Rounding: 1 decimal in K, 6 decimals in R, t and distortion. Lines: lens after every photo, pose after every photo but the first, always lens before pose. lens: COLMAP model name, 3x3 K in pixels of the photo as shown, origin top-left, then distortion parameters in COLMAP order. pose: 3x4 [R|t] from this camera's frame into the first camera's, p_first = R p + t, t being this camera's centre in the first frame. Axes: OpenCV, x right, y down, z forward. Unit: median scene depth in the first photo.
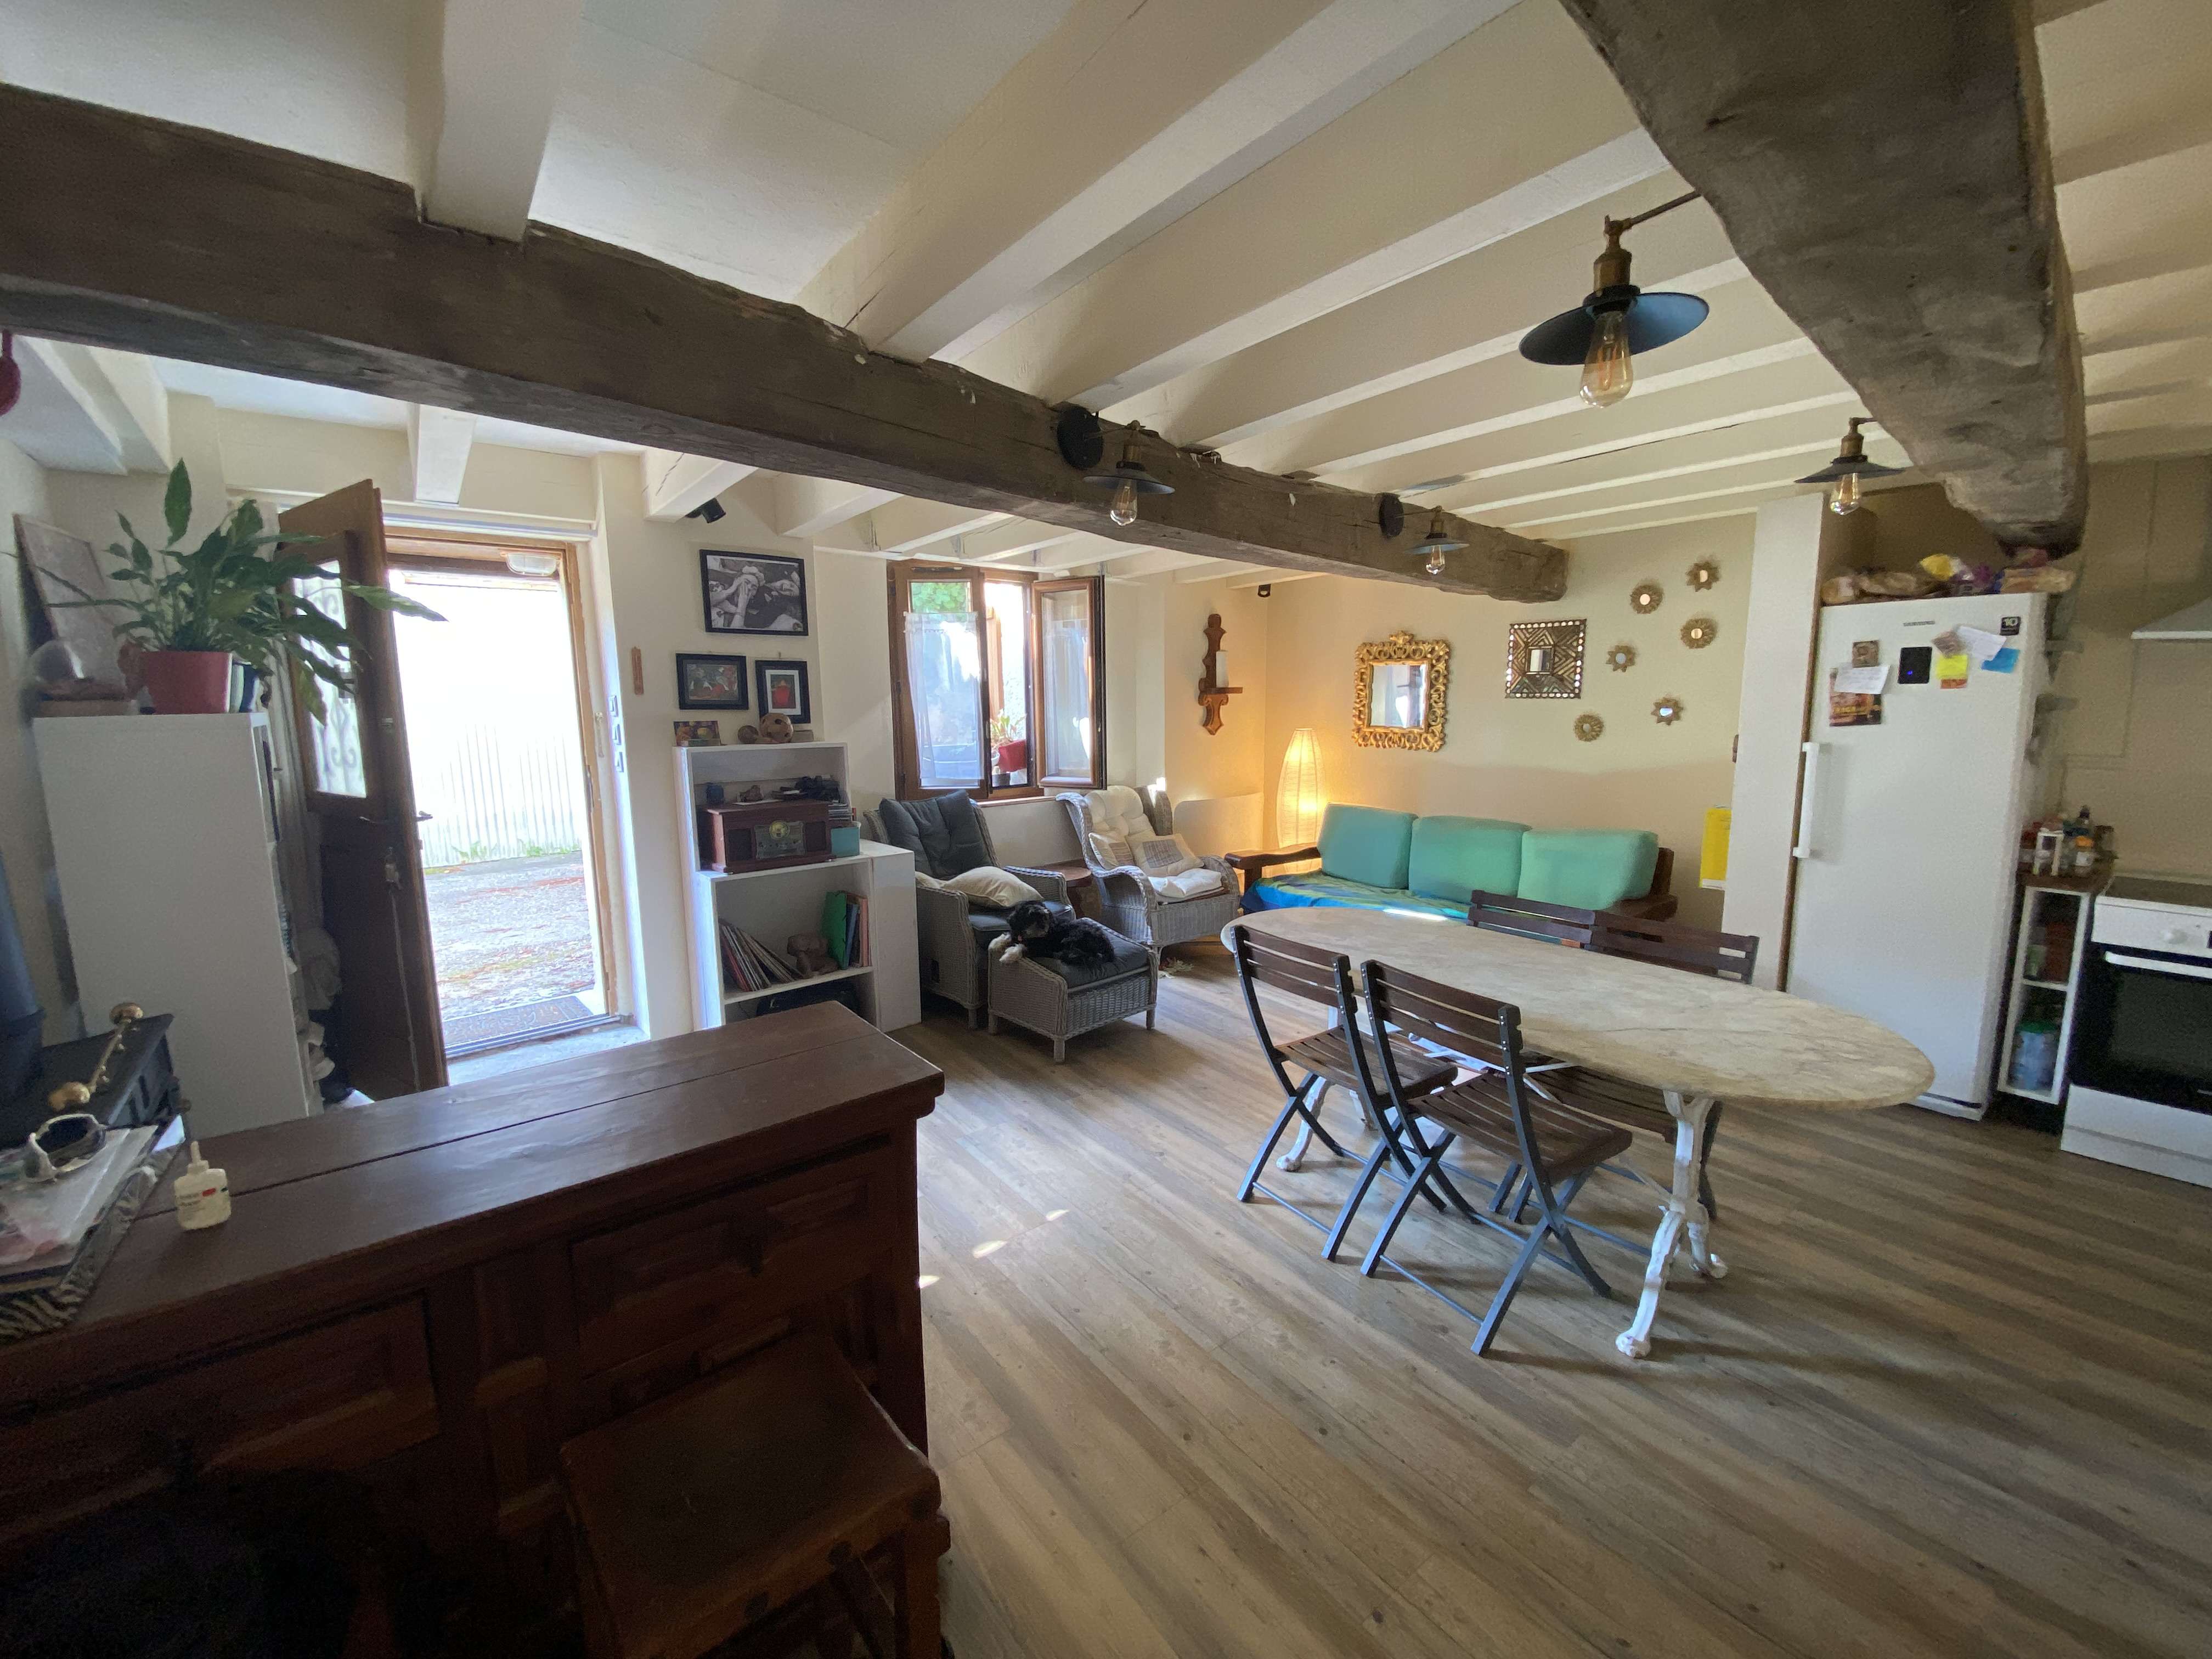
lens RADIAL K [[893.7, 0, 1102.5], [0, 893.7, 830.3], [0, 0, 1]] dist [0.045484, -0.035837]
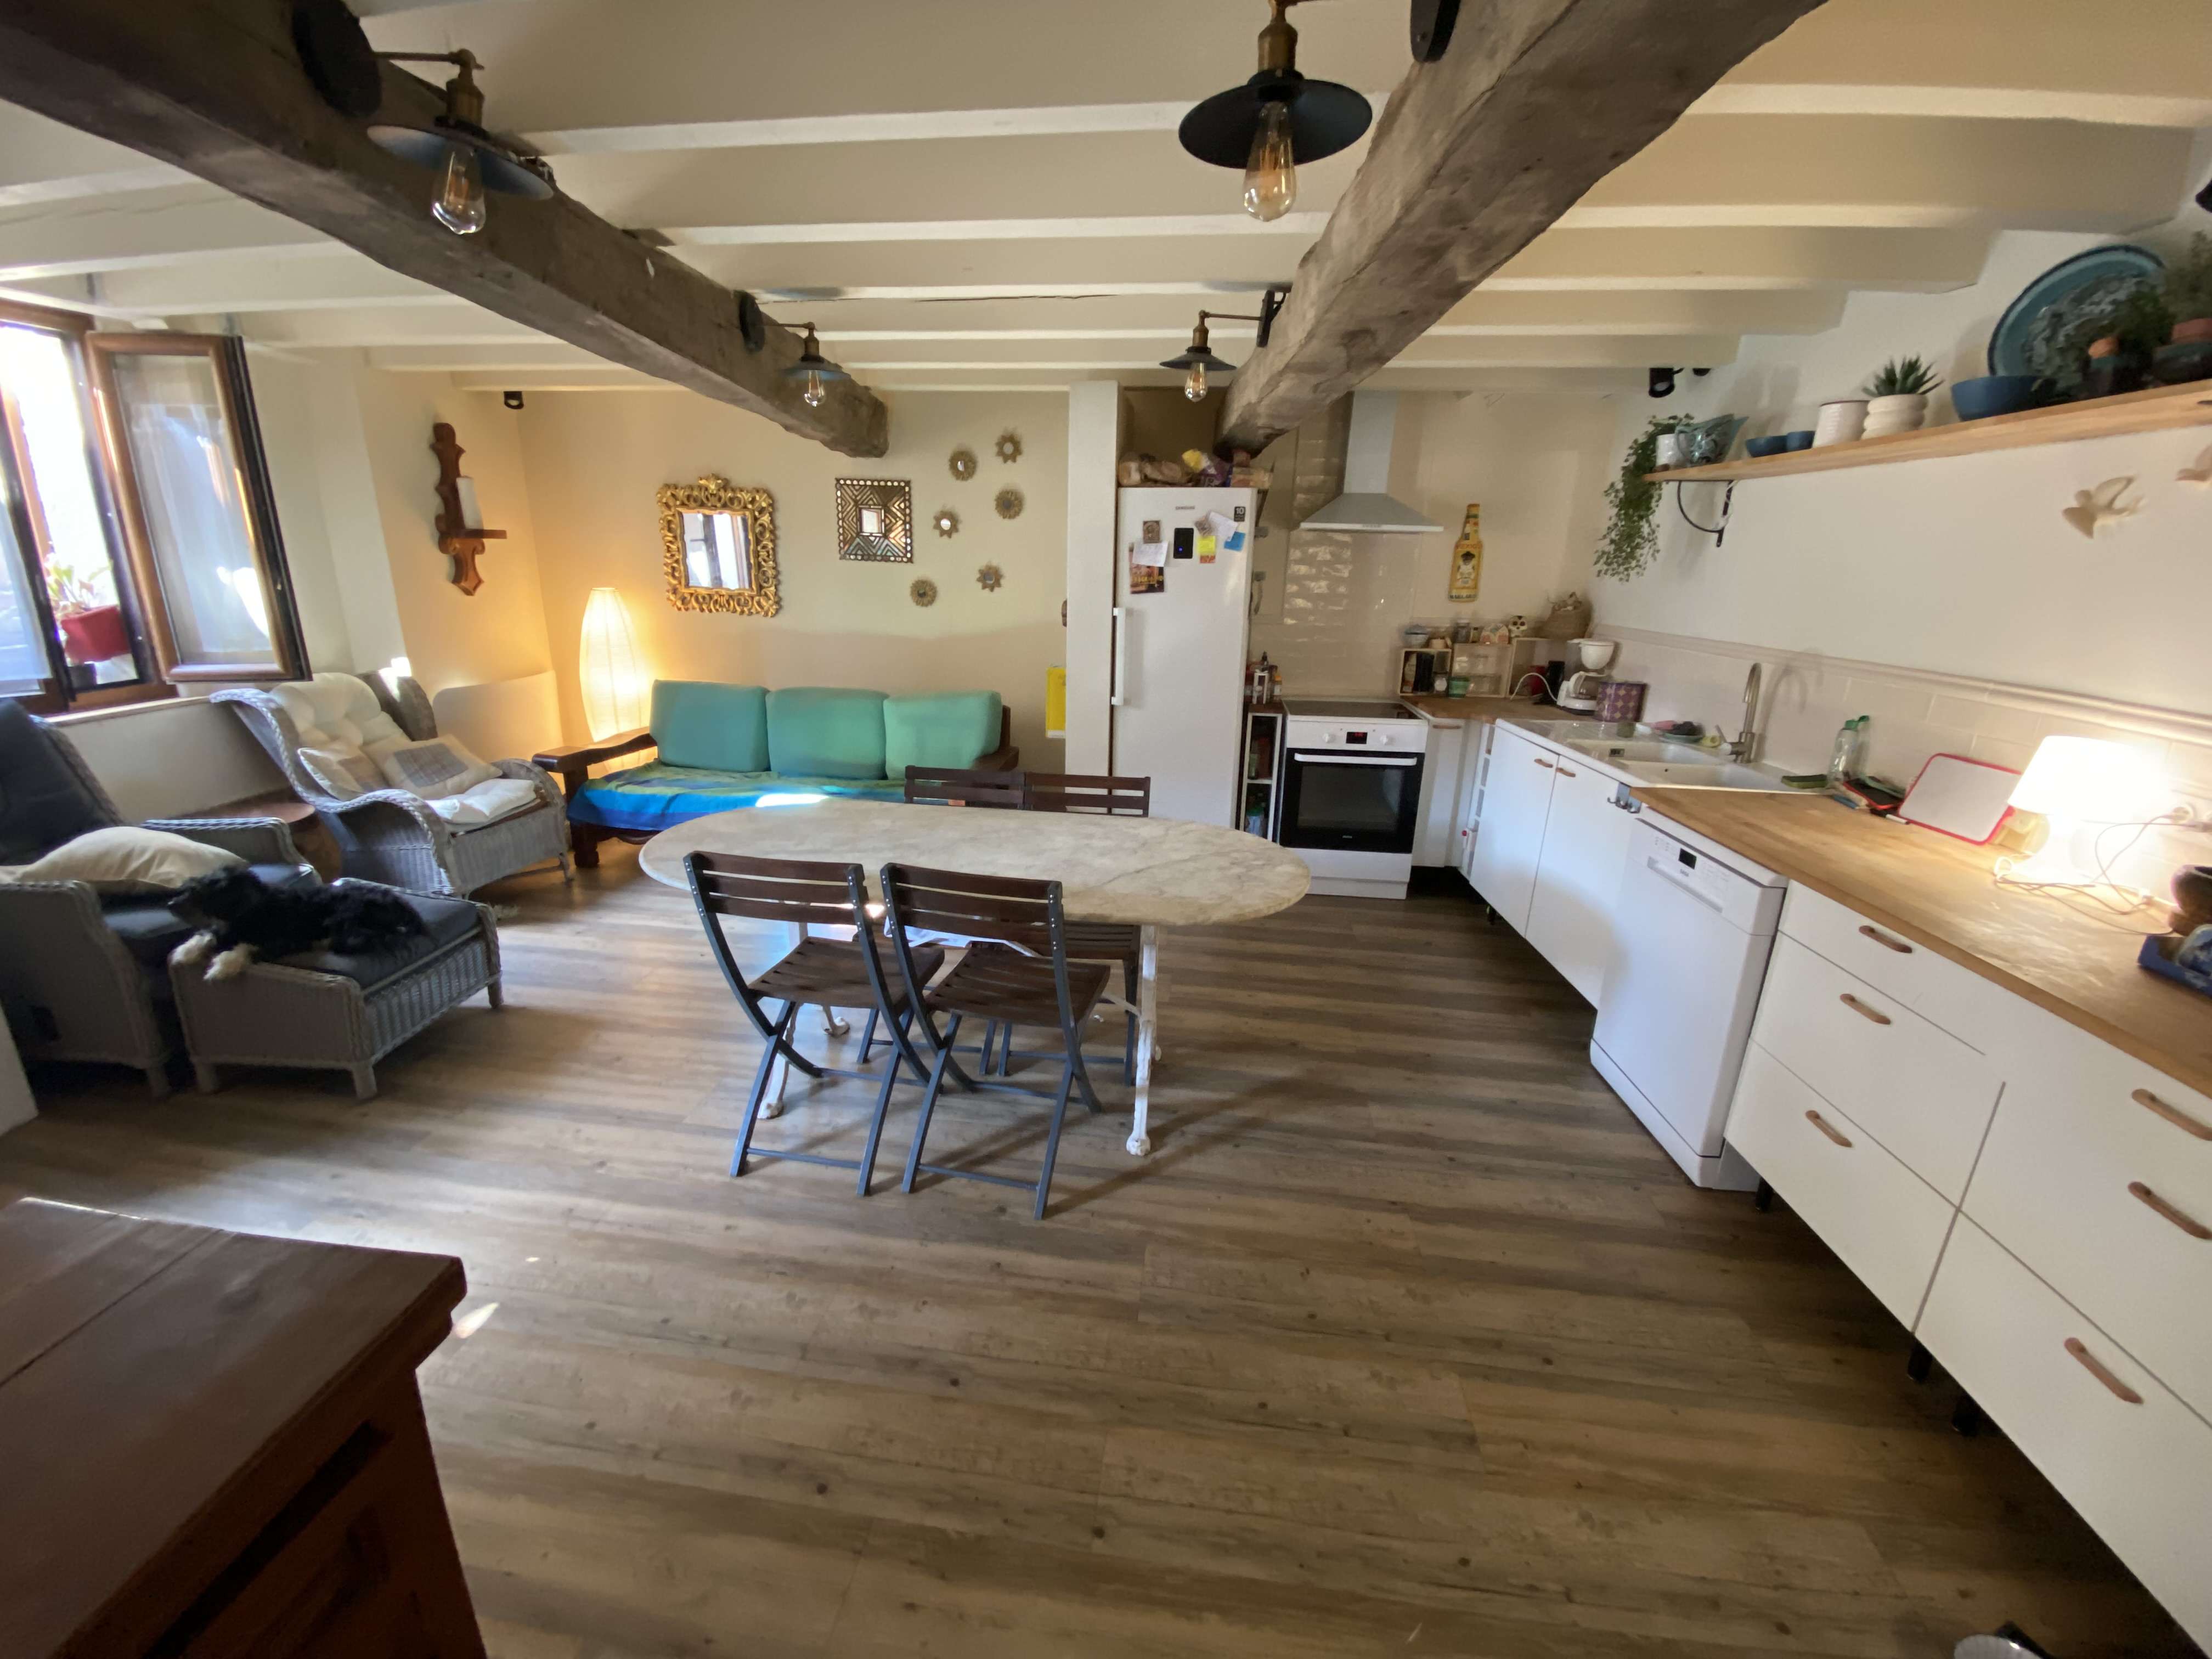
lens RADIAL K [[893.7, 0, 1102.5], [0, 893.7, 830.3], [0, 0, 1]] dist [0.045484, -0.035837]
pose [[0.701958, -0.176479, 0.690007, -0.091683], [0.073354, 0.981577, 0.176427, -0.016121], [-0.708431, -0.073230, 0.701971, 0.146409]]
